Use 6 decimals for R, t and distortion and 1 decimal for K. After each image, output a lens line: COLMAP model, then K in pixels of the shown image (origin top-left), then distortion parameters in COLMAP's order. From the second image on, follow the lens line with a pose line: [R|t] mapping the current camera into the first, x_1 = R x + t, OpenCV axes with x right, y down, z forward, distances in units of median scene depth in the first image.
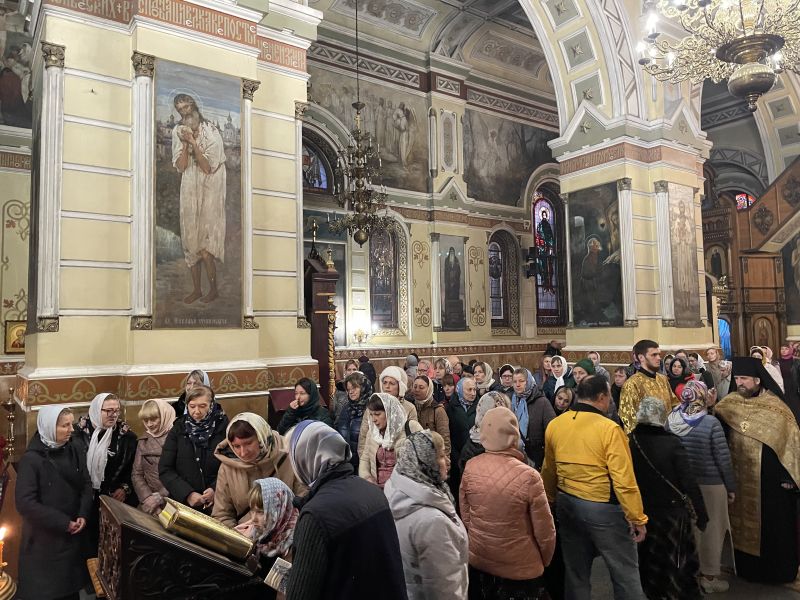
lens RADIAL K [[612.5, 0, 400.0], [0, 612.5, 300.0], [0, 0, 1]] dist [0.002558, 0.000456]
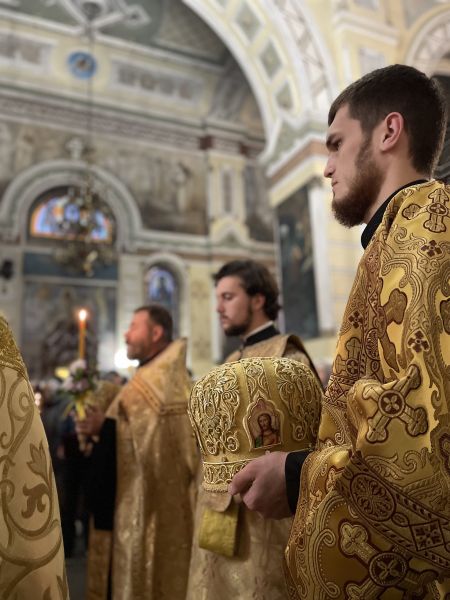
lens RADIAL K [[459.4, 0, 225.0], [0, 459.4, 300.0], [0, 0, 1]] dist [0.002558, 0.000456]
pose [[0.974548, -0.050057, -0.218518, 0.259789], [0.020263, 0.990431, -0.136513, 0.051009], [0.223261, 0.128611, 0.966237, 0.230454]]
